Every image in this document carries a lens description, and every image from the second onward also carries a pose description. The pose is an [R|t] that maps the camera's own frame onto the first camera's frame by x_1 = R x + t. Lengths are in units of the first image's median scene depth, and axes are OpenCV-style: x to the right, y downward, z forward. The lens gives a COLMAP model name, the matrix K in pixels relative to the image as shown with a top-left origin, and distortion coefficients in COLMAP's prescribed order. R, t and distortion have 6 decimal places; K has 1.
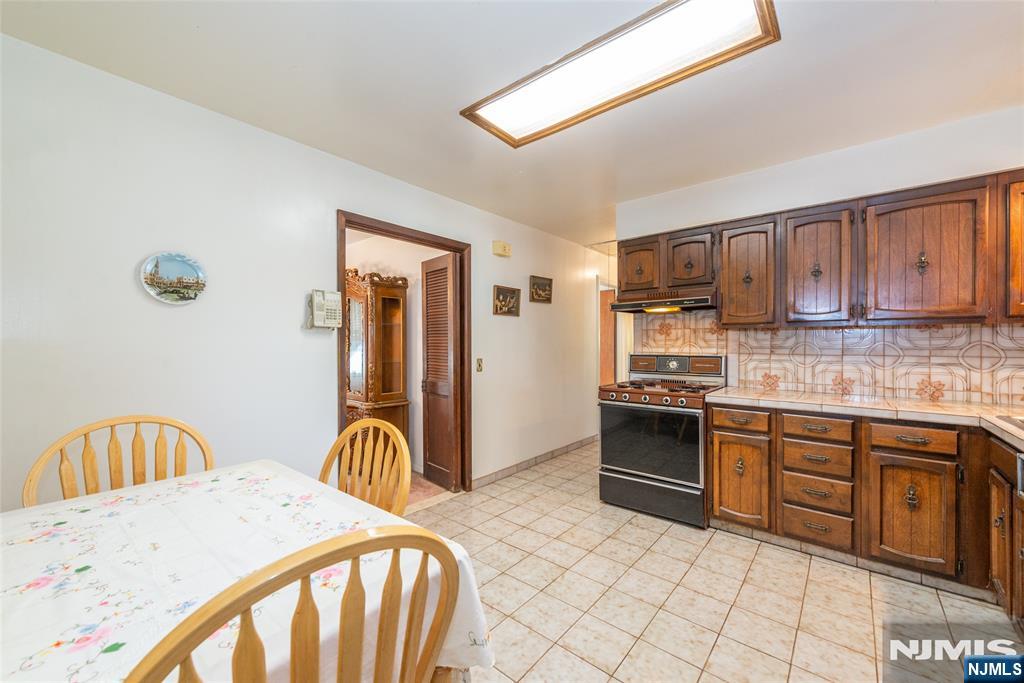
lens RADIAL K [[402.2, 0, 510.3], [0, 402.2, 344.6], [0, 0, 1]] dist [-0.000229, -0.000051]
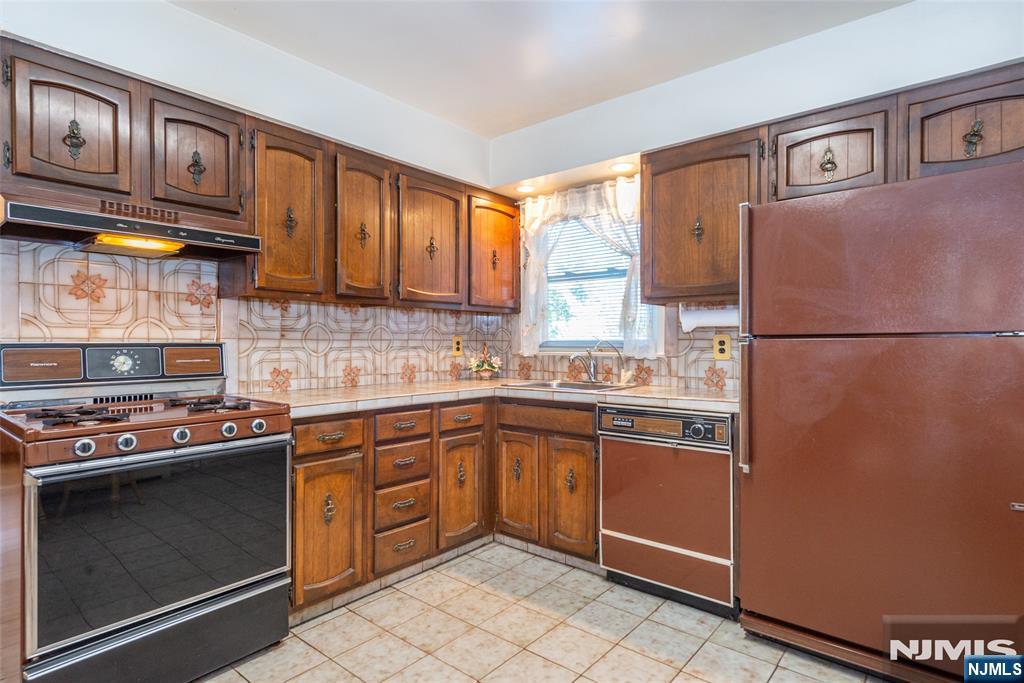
lens RADIAL K [[537.6, 0, 510.9], [0, 537.6, 342.6], [0, 0, 1]] dist [0.006350, 0.000223]
pose [[-0.008110, -0.000502, 0.999967, -0.294389], [0.001474, 0.999999, 0.000514, 0.032519], [-0.999966, 0.001479, -0.008109, 0.687738]]
